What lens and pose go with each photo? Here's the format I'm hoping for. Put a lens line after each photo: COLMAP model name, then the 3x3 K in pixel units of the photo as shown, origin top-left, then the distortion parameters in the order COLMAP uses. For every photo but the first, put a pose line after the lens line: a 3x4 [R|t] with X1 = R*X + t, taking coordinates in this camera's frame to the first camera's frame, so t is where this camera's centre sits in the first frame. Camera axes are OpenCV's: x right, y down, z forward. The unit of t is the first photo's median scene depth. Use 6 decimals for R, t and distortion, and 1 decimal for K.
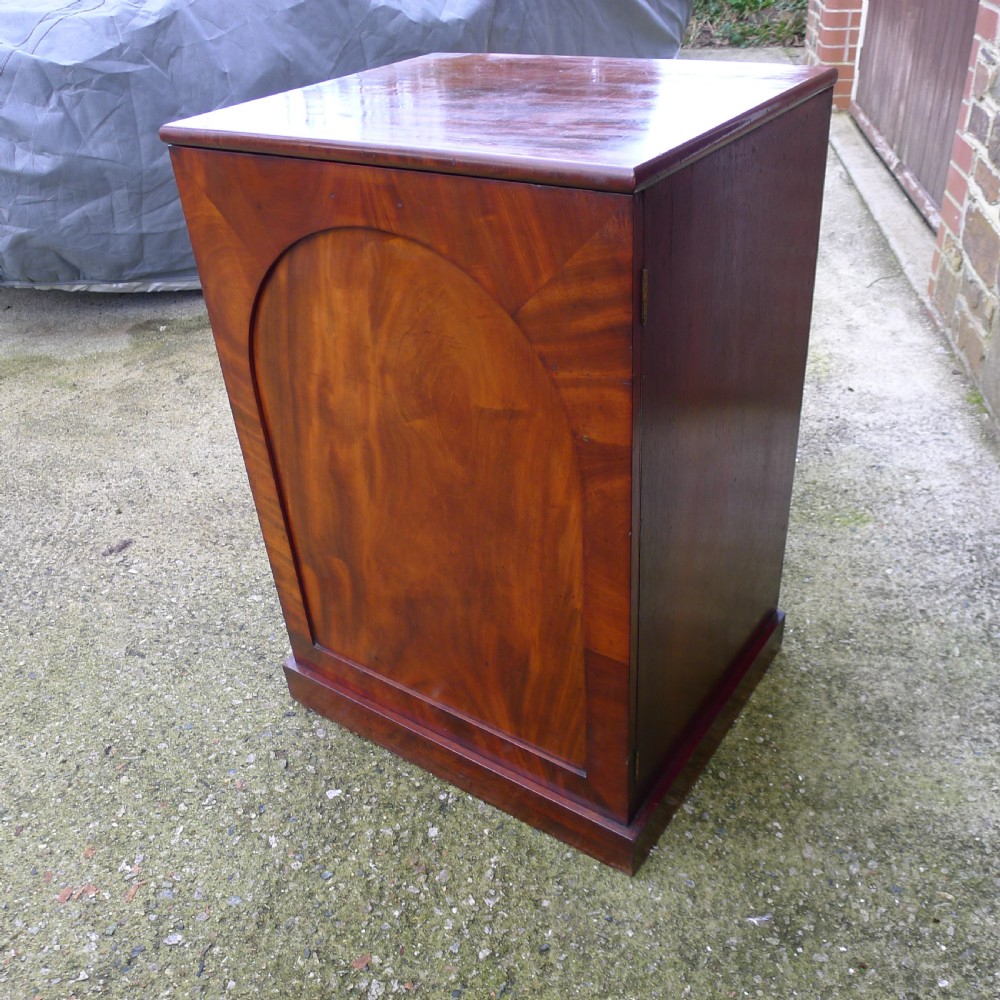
lens RADIAL K [[946.4, 0, 498.2], [0, 946.4, 505.6], [0, 0, 1]] dist [-0.045151, 0.000000]
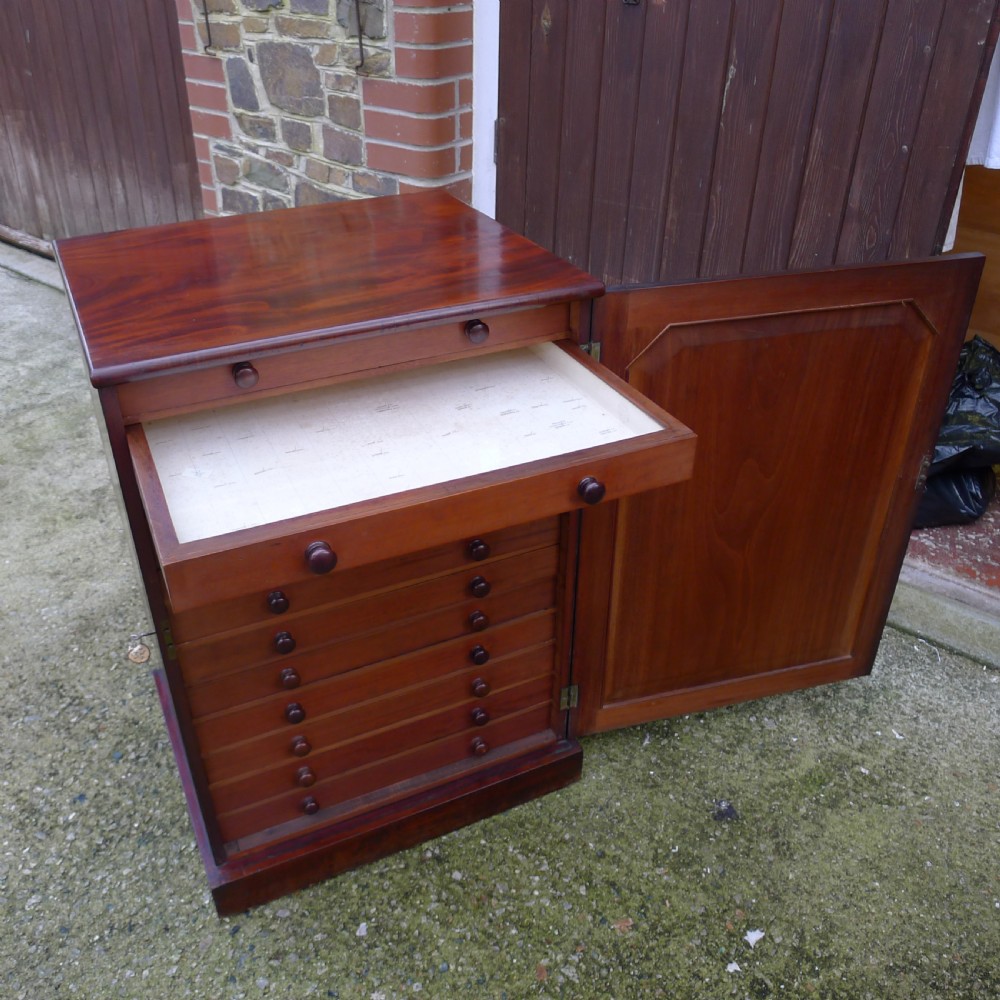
lens RADIAL K [[946.4, 0, 486.6], [0, 946.4, 508.0], [0, 0, 1]] dist [-0.045151, 0.000000]
pose [[0.489212, -0.412463, 0.768470, -0.686751], [0.452091, 0.873417, 0.180988, -0.212367], [-0.745845, 0.258877, 0.613757, 0.153386]]
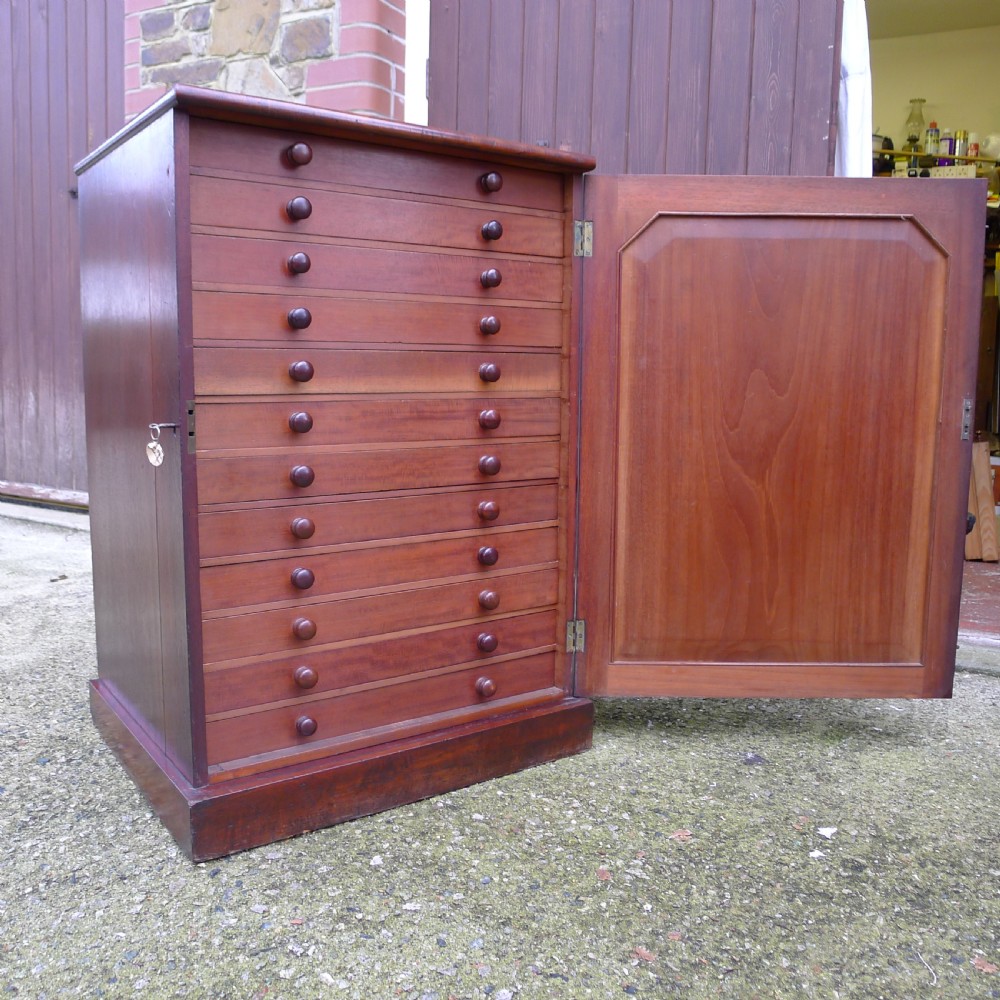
lens RADIAL K [[946.4, 0, 488.4], [0, 946.4, 492.6], [0, 0, 1]] dist [-0.045151, 0.000000]
pose [[0.336496, -0.053163, 0.940183, -0.881748], [0.487908, 0.863785, -0.125782, 0.174674], [-0.805429, 0.501048, 0.316599, 0.487210]]
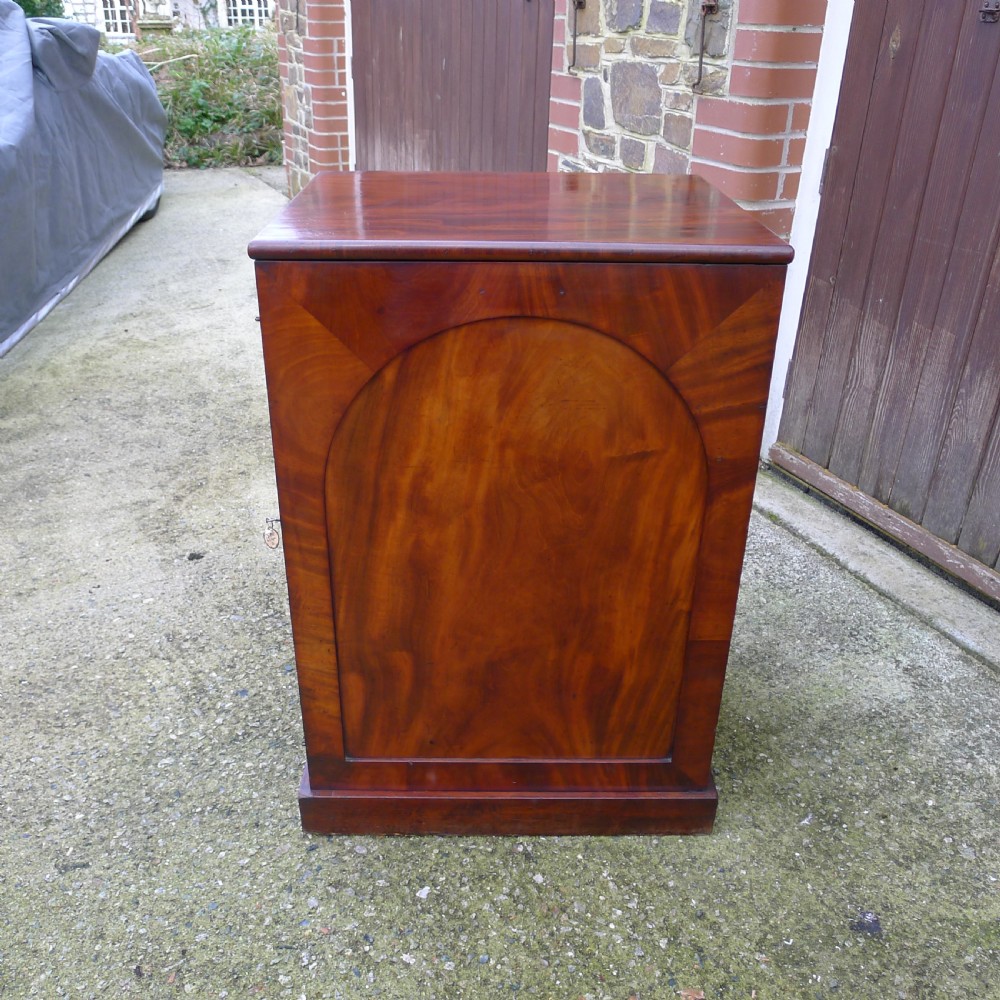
lens RADIAL K [[946.4, 0, 486.5], [0, 946.4, 504.8], [0, 0, 1]] dist [-0.045151, 0.000000]
pose [[0.813758, -0.203243, 0.544509, -0.560937], [0.263063, 0.964206, -0.033245, -0.033614], [-0.518262, 0.170294, 0.838096, 0.074128]]
